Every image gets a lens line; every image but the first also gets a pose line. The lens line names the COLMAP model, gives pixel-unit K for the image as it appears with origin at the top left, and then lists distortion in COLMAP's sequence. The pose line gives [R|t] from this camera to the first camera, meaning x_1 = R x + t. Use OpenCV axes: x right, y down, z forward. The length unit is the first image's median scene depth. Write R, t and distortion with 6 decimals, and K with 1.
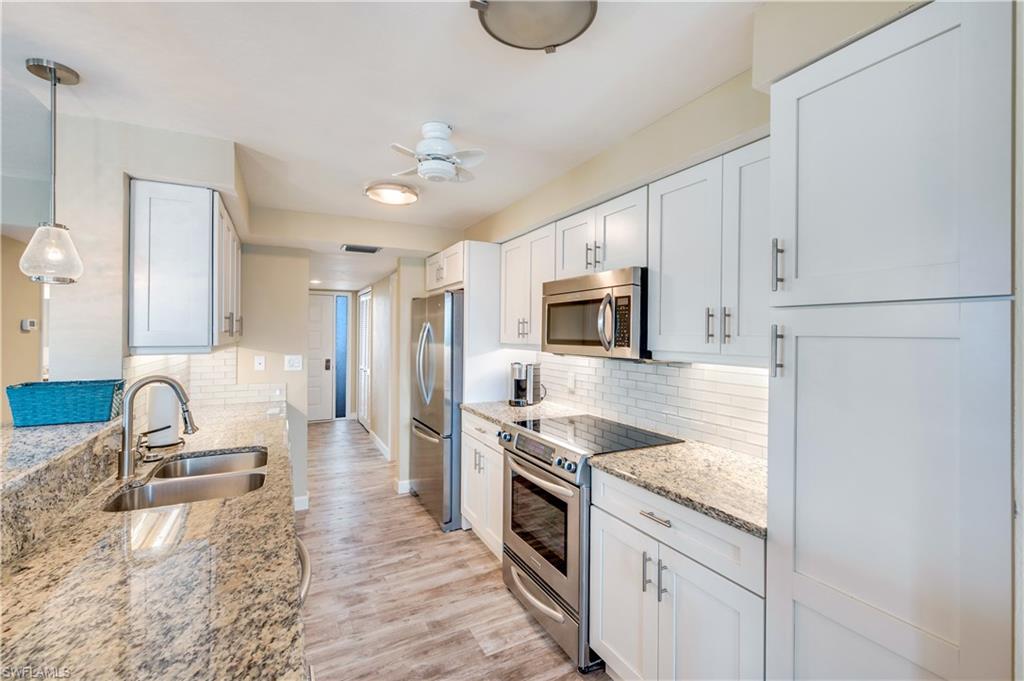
lens RADIAL K [[443.5, 0, 513.0], [0, 443.5, 331.6], [0, 0, 1]] dist [0.000769, 0.000440]
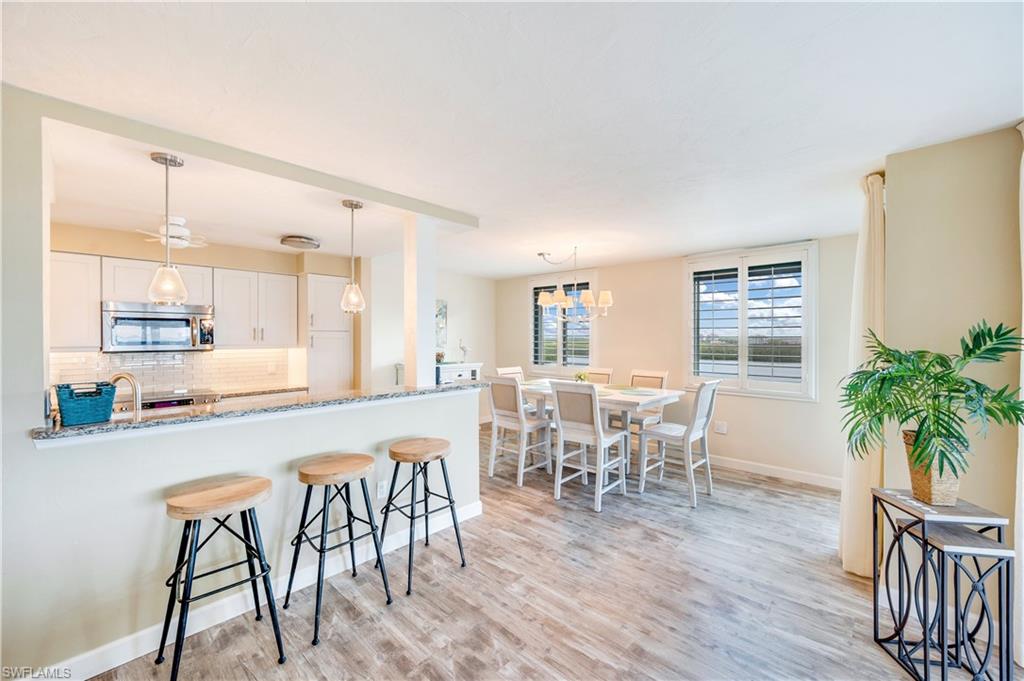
lens RADIAL K [[402.6, 0, 512.0], [0, 402.6, 340.5], [0, 0, 1]] dist [0.000255, 0.000032]
pose [[-0.312950, -0.013423, 0.949675, -1.908579], [-0.000843, 0.999904, 0.013855, -0.013611], [-0.949769, 0.003535, -0.312932, 0.255836]]
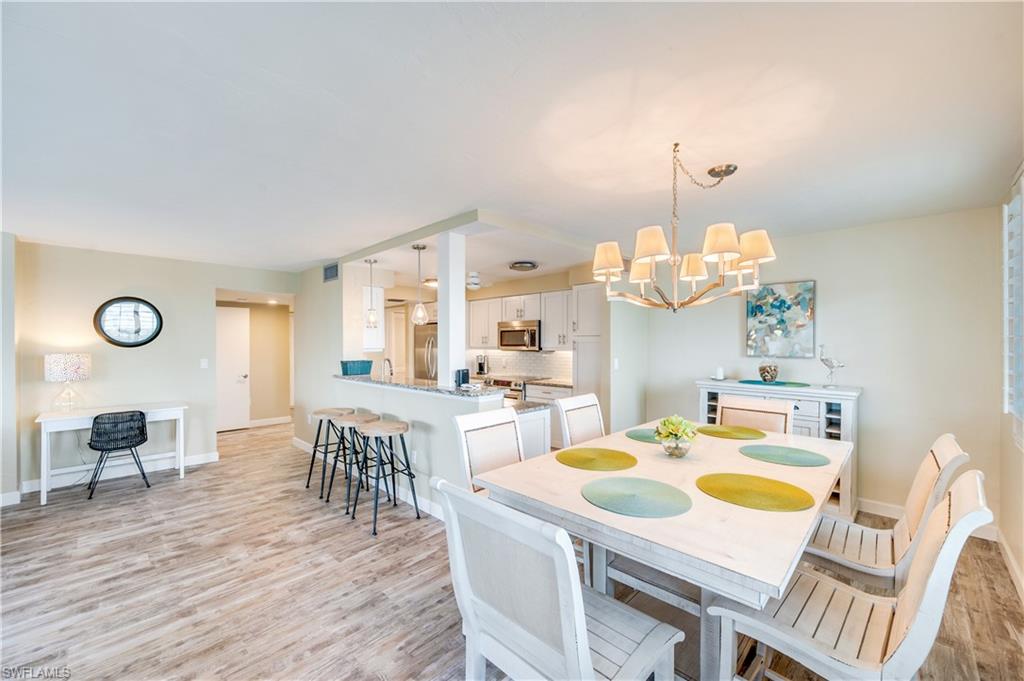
lens RADIAL K [[405.4, 0, 512.0], [0, 405.4, 340.5], [0, 0, 1]] dist [0.000284, 0.000109]
pose [[0.950823, -0.007942, 0.309632, -0.706122], [0.007666, 0.999968, 0.002108, -0.011977], [-0.309639, 0.000370, 0.950854, -1.501173]]
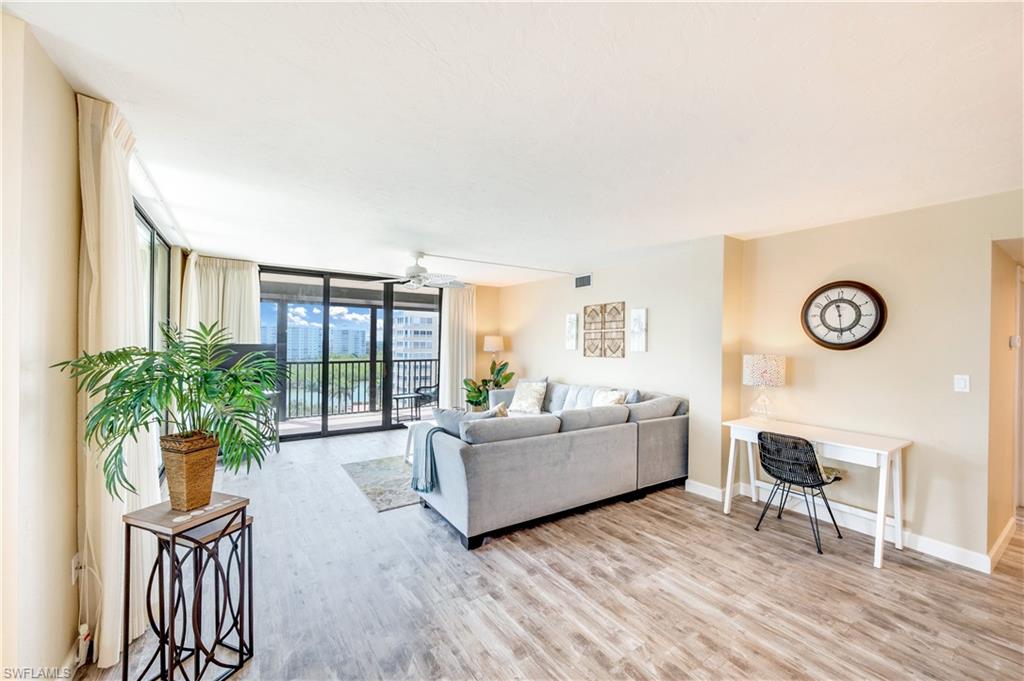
lens RADIAL K [[405.4, 0, 512.0], [0, 405.4, 340.5], [0, 0, 1]] dist [0.000284, 0.000109]
pose [[0.107312, -0.003605, -0.994219, -0.545517], [-0.008582, 0.999953, -0.004552, -0.004609], [0.994188, 0.009020, 0.107276, -0.302736]]
